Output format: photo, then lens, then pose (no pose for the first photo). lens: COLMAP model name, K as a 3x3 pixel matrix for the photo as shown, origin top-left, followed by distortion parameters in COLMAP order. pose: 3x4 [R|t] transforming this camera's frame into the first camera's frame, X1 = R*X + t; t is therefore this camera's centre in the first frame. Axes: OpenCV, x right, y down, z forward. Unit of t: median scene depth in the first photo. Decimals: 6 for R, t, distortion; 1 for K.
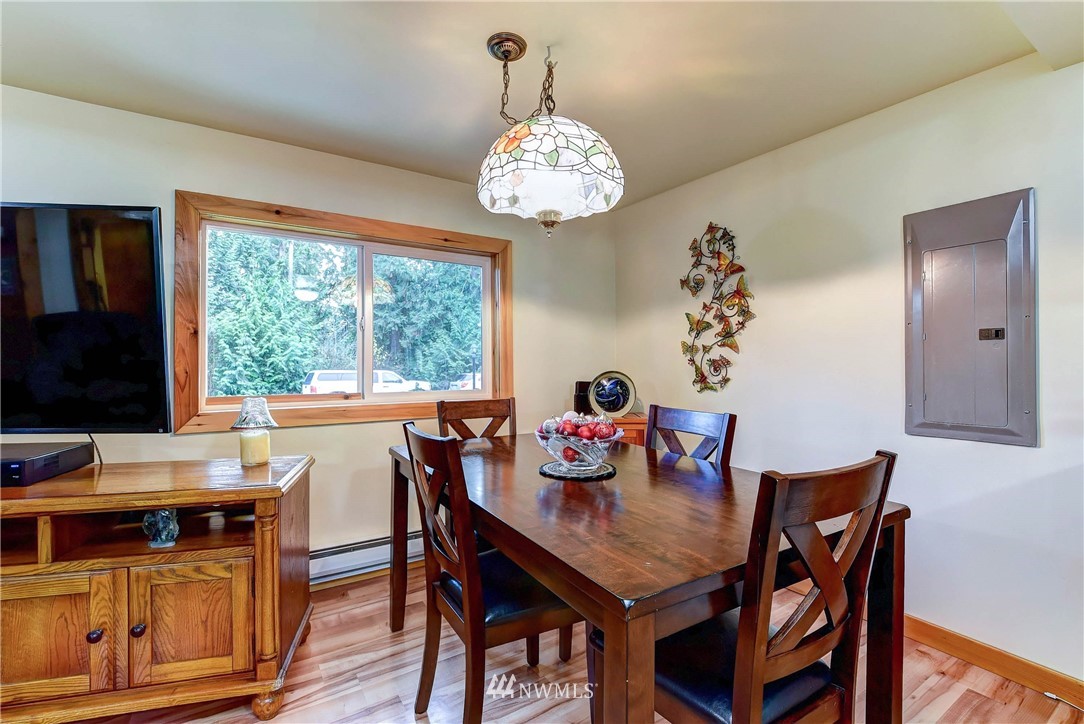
lens RADIAL K [[478.8, 0, 540.1], [0, 478.8, 363.7], [0, 0, 1]] dist [0.014154, -0.016202]
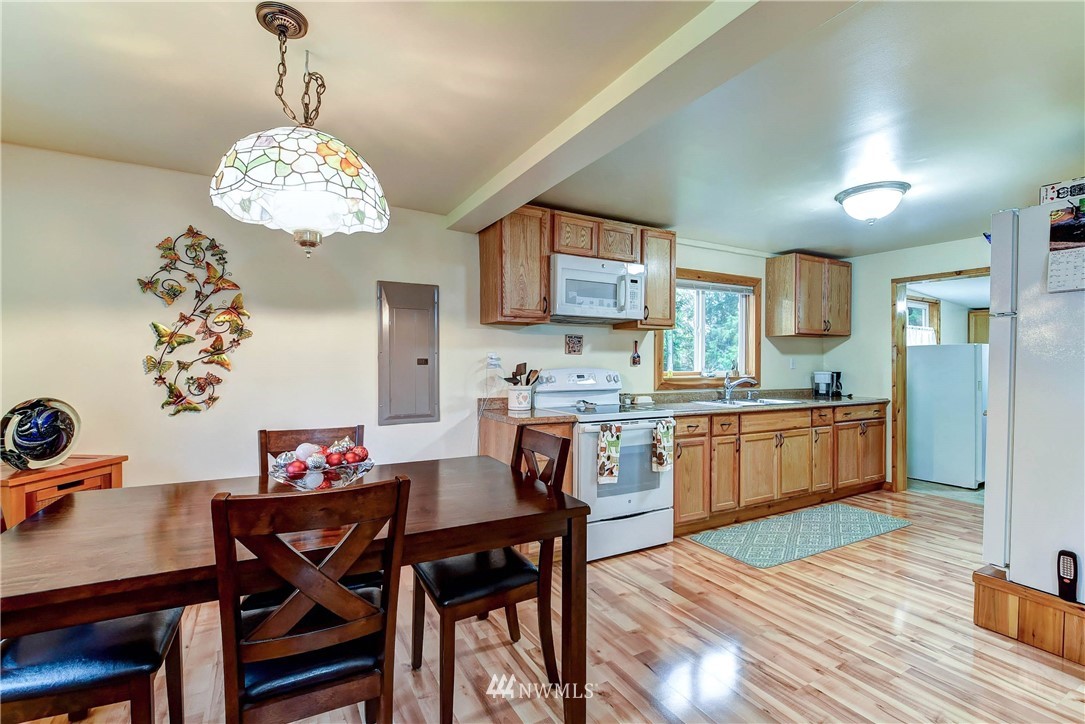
lens RADIAL K [[479.2, 0, 540.6], [0, 479.2, 363.7], [0, 0, 1]] dist [0.014154, -0.016202]
pose [[0.049161, -0.003075, 0.998786, -0.520383], [0.000284, 0.999995, 0.003064, -0.037703], [-0.998791, 0.000133, 0.049161, 0.300547]]
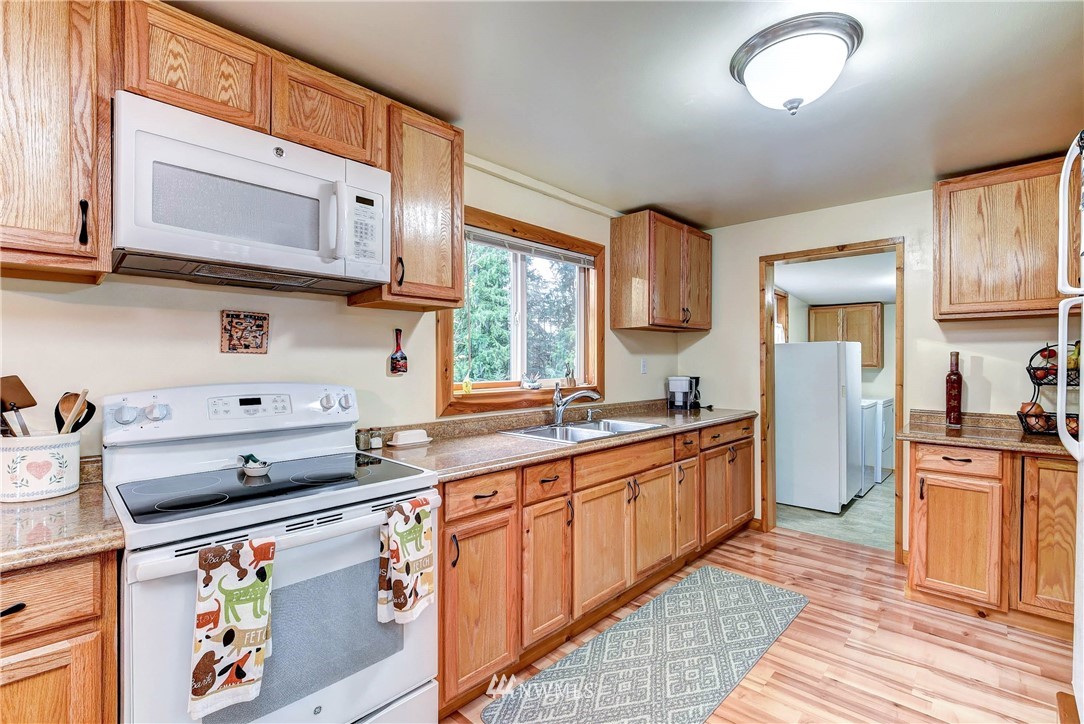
lens RADIAL K [[478.8, 0, 540.1], [0, 478.8, 363.7], [0, 0, 1]] dist [0.014154, -0.016202]
pose [[-0.248460, -0.003167, 0.968637, 0.123169], [0.004236, 0.999982, 0.004356, -0.047123], [-0.968633, 0.005186, -0.248442, 0.049047]]
